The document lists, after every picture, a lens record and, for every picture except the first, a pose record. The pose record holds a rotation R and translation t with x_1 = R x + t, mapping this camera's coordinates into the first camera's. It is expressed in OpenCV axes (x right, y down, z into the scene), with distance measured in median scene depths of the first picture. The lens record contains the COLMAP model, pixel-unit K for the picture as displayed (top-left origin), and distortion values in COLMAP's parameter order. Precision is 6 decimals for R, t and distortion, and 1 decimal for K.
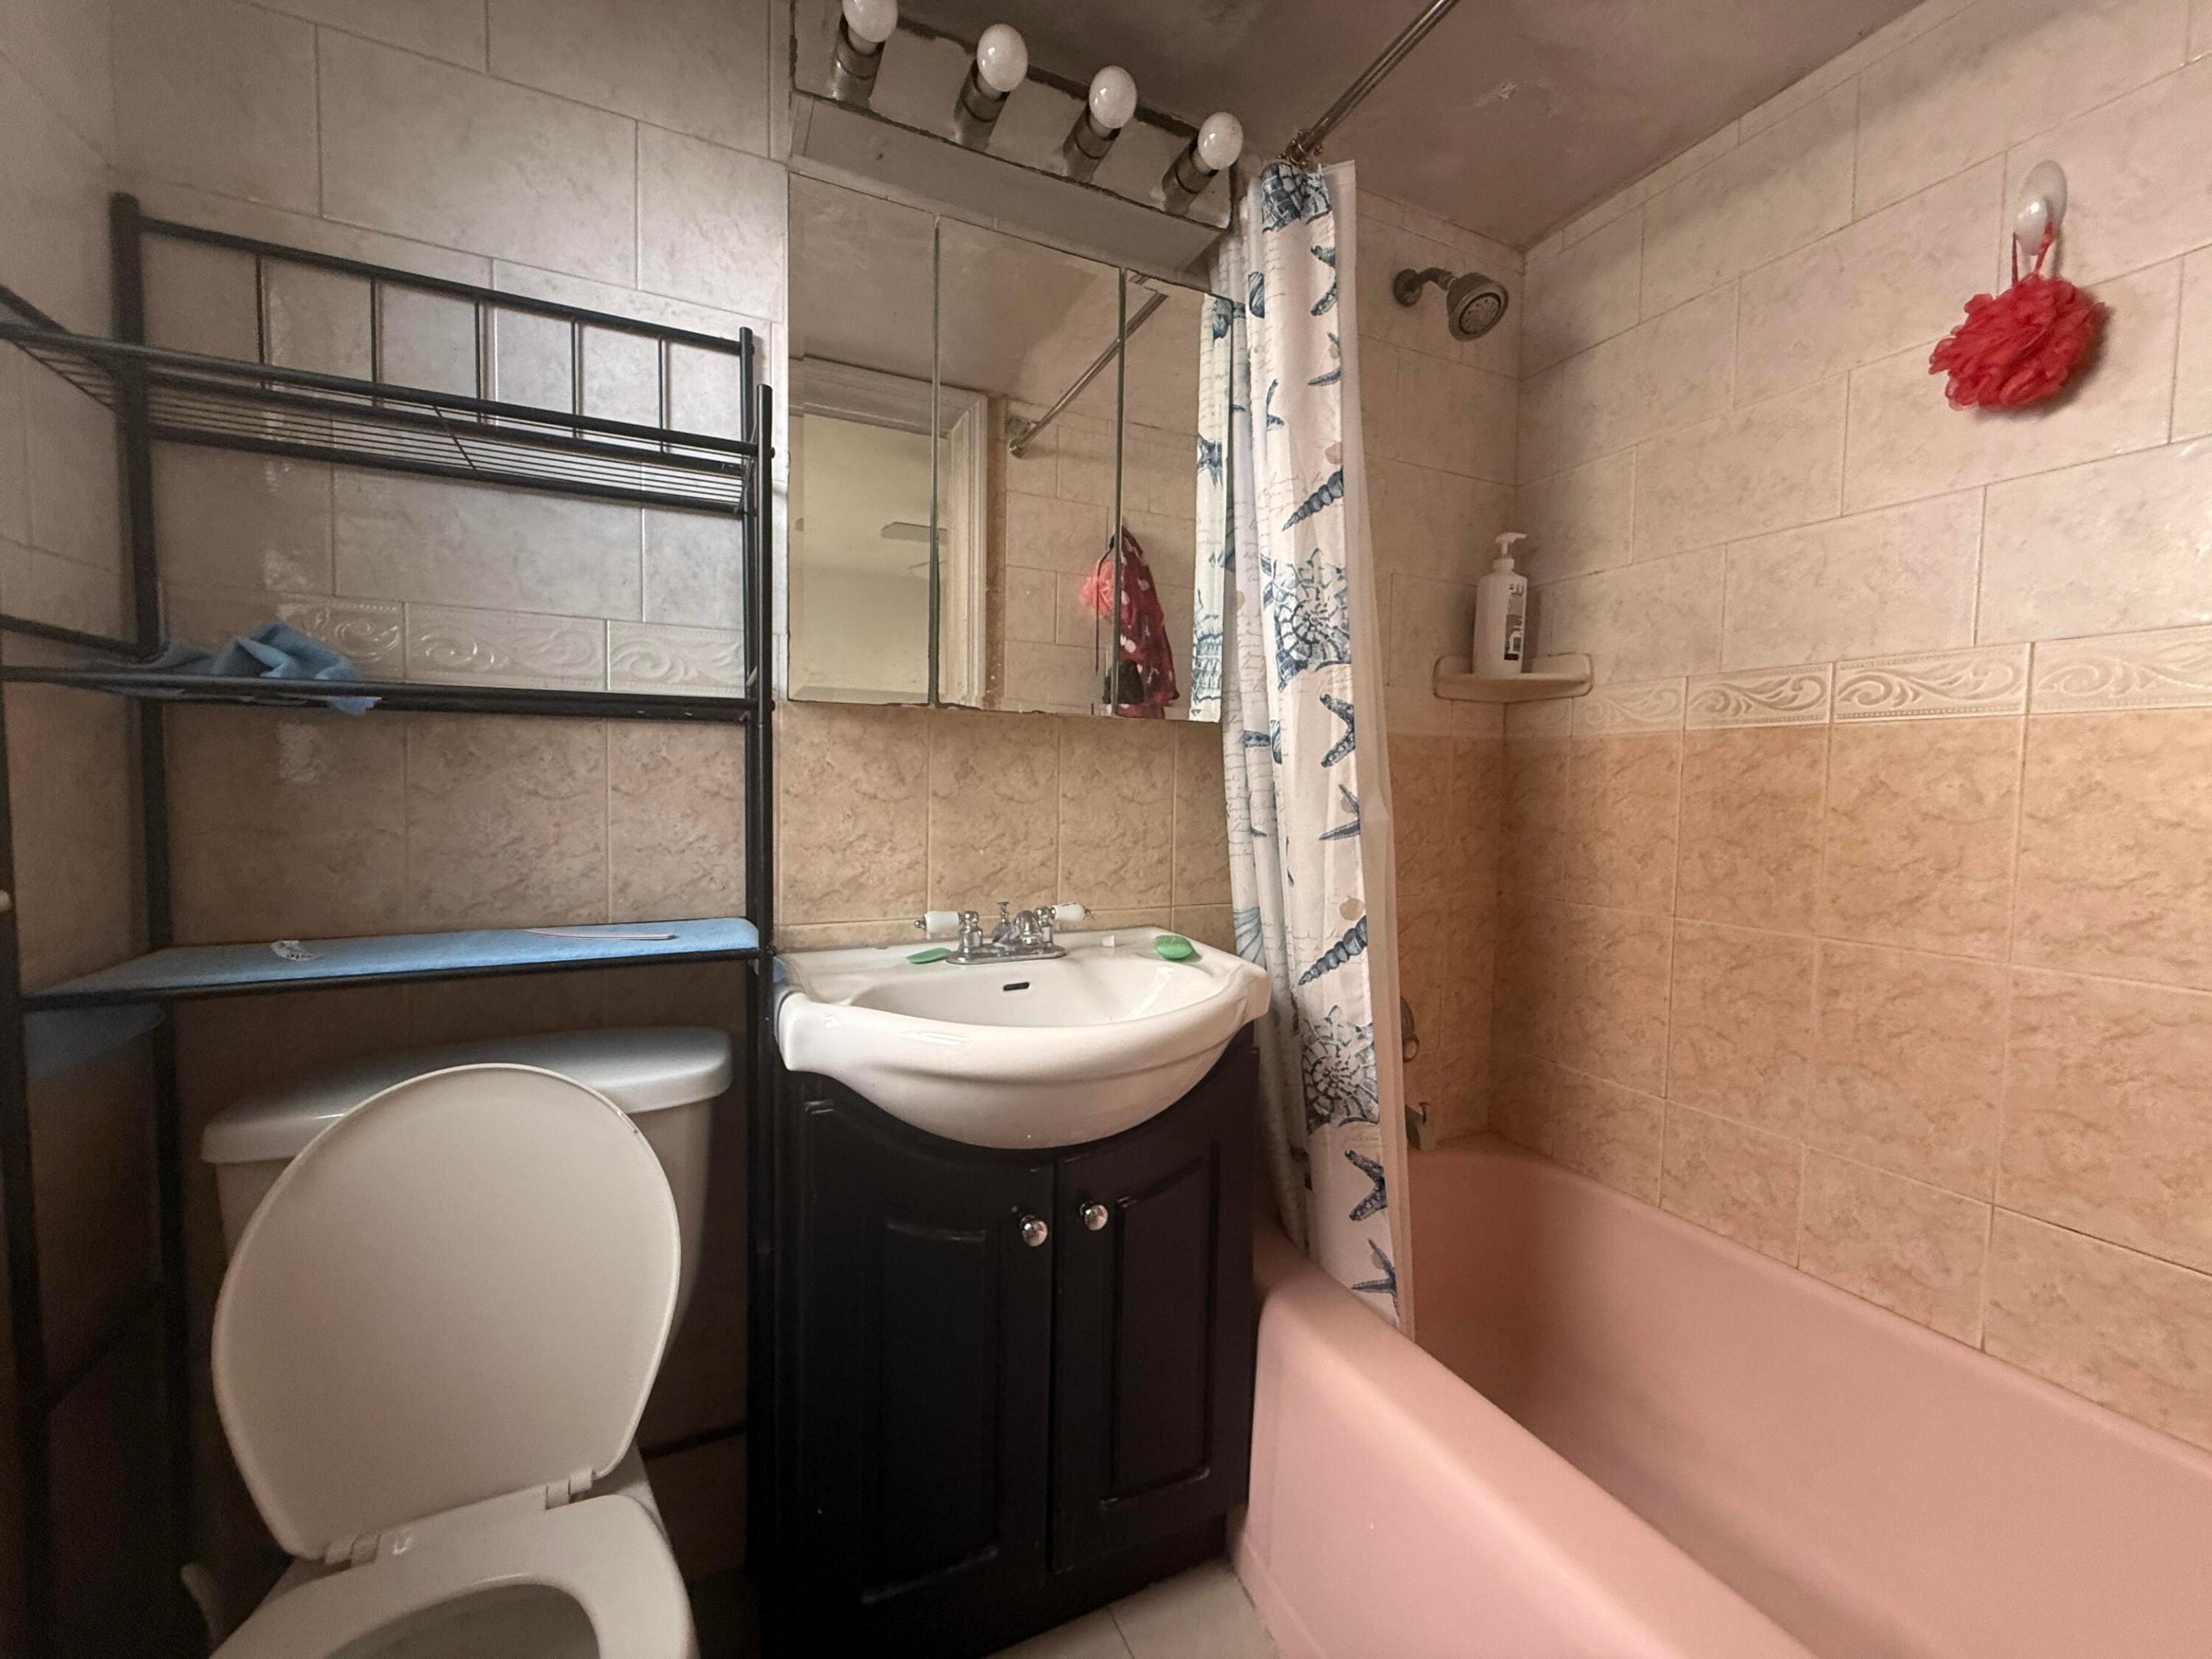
lens RADIAL K [[878.9, 0, 1102.9], [0, 878.9, 828.6], [0, 0, 1]] dist [0.000357, 0.000599]
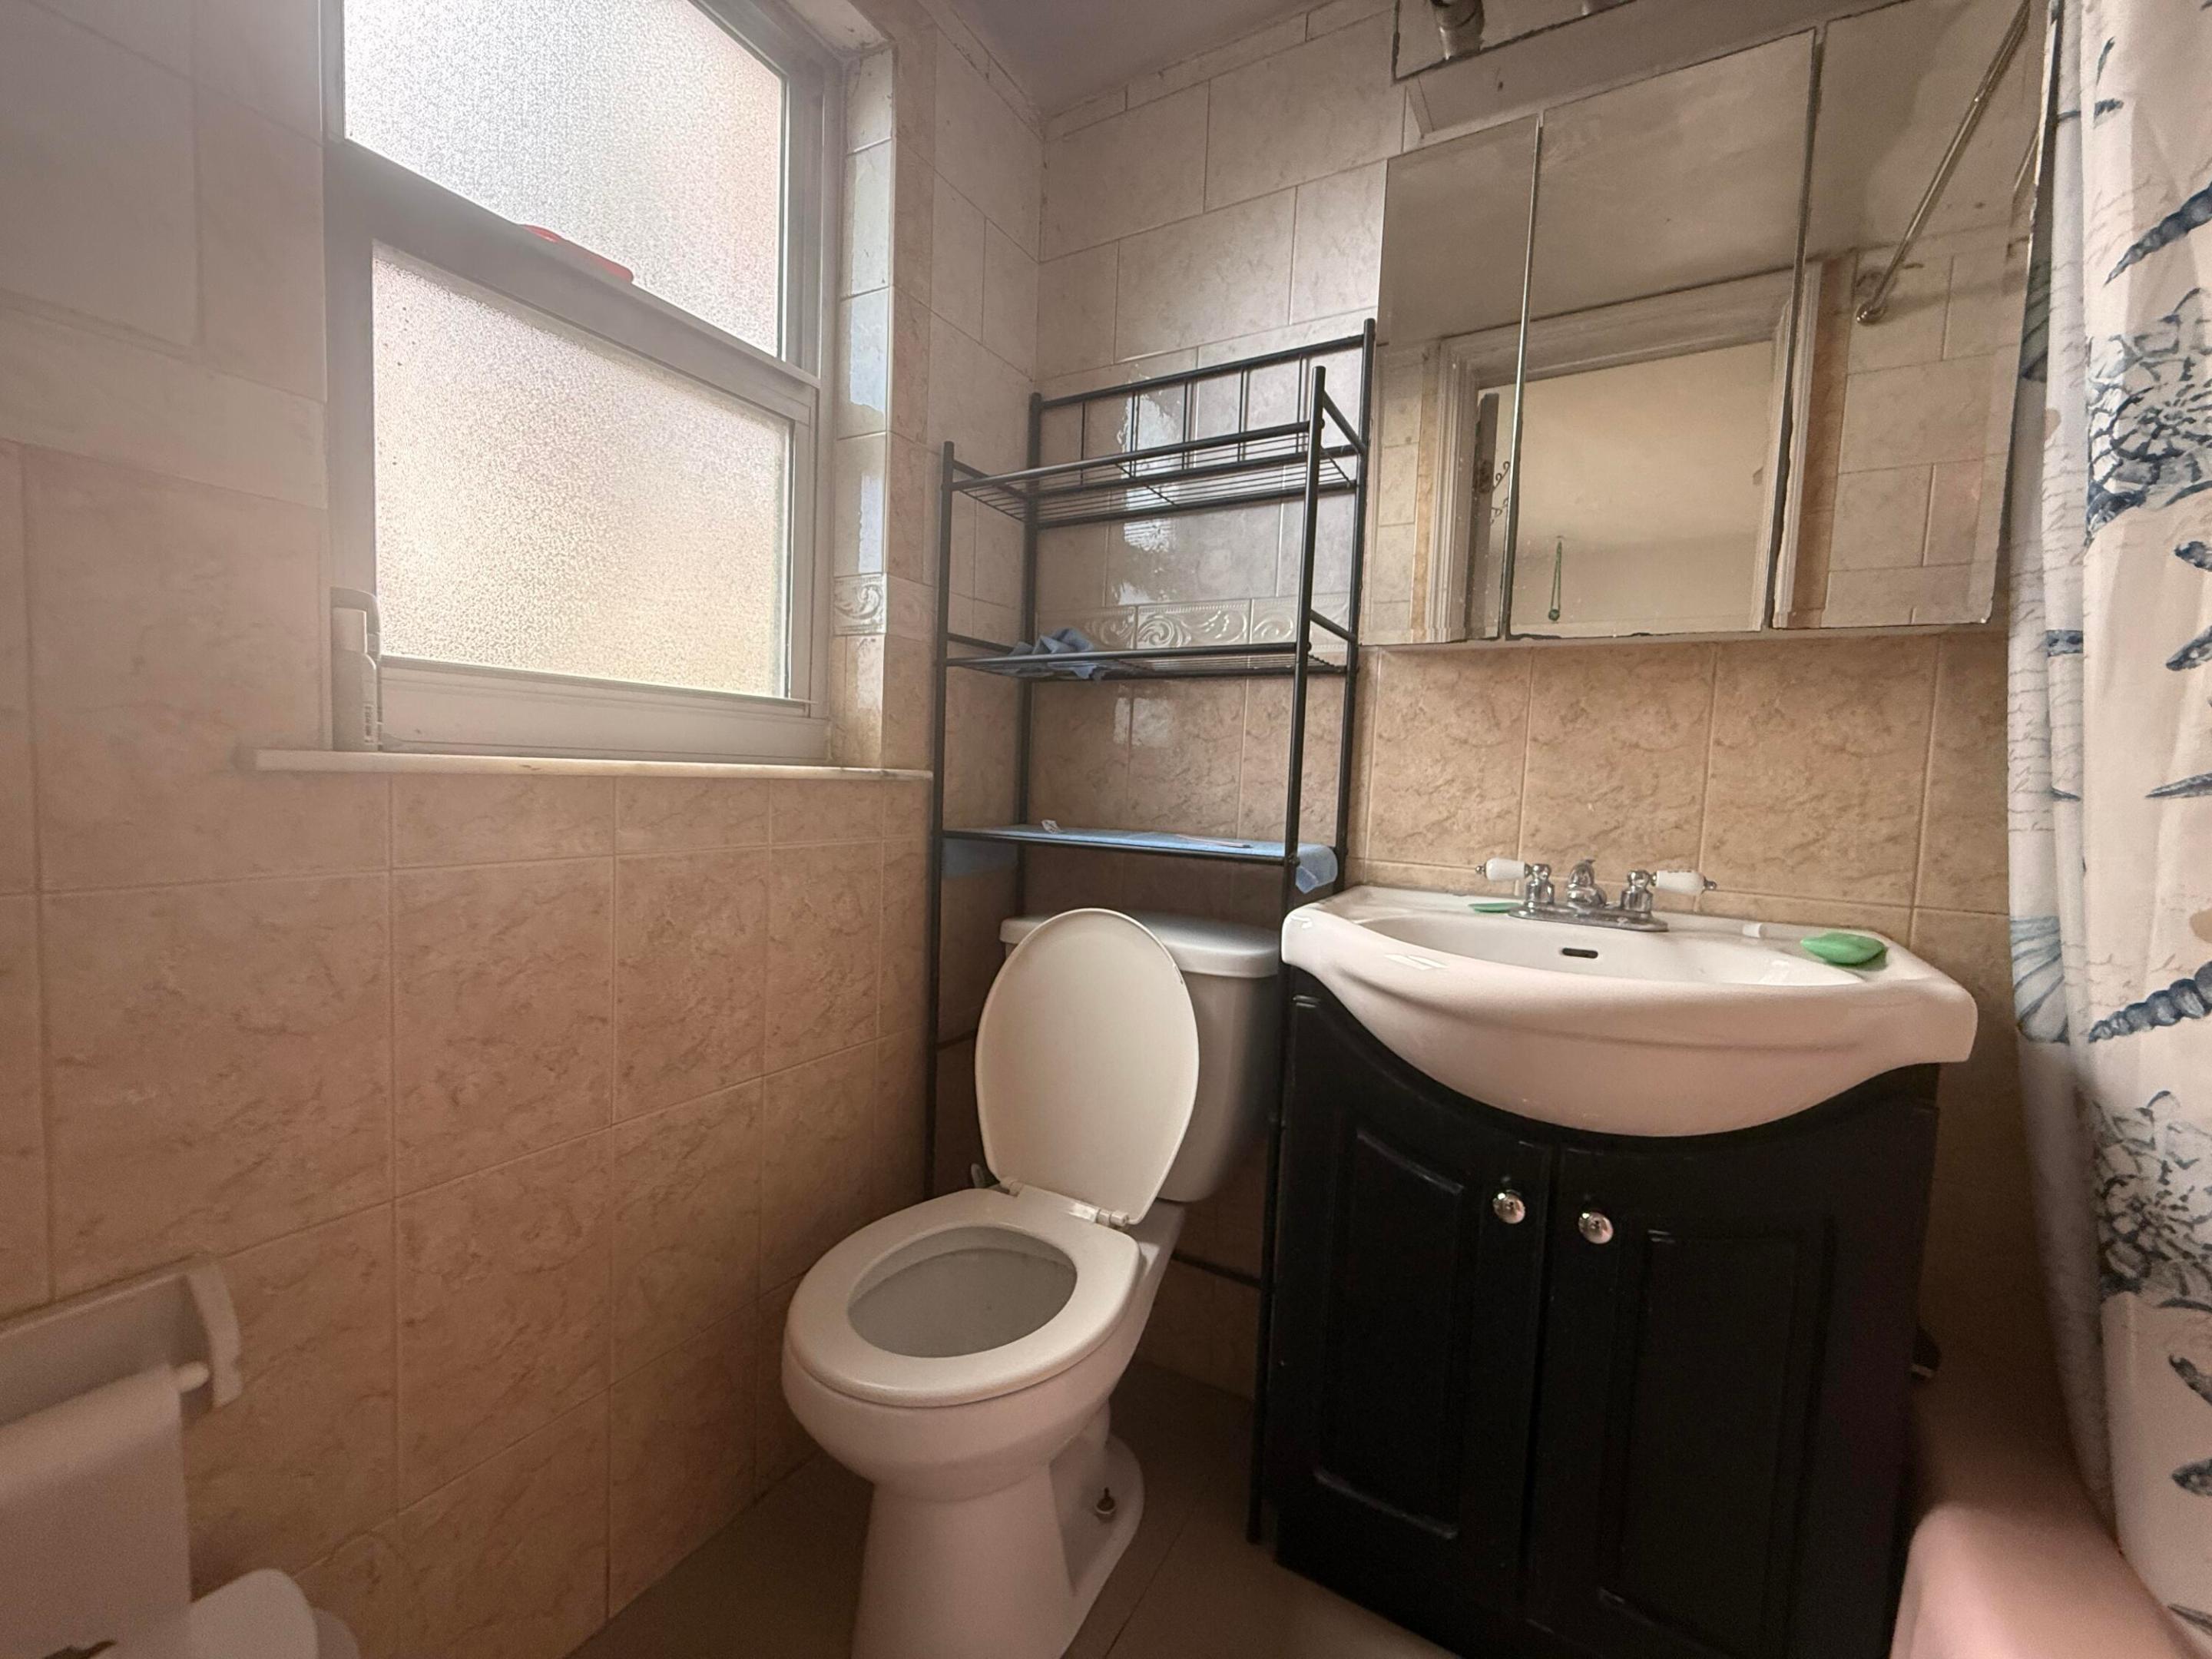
lens RADIAL K [[889.4, 0, 1106.0], [0, 889.4, 829.5], [0, 0, 1]] dist [0.004991, -0.000009]
pose [[0.567103, 0.058433, -0.821572, 0.343173], [-0.075576, 0.996964, 0.018740, 0.074771], [0.820172, 0.051464, 0.569797, 0.104571]]
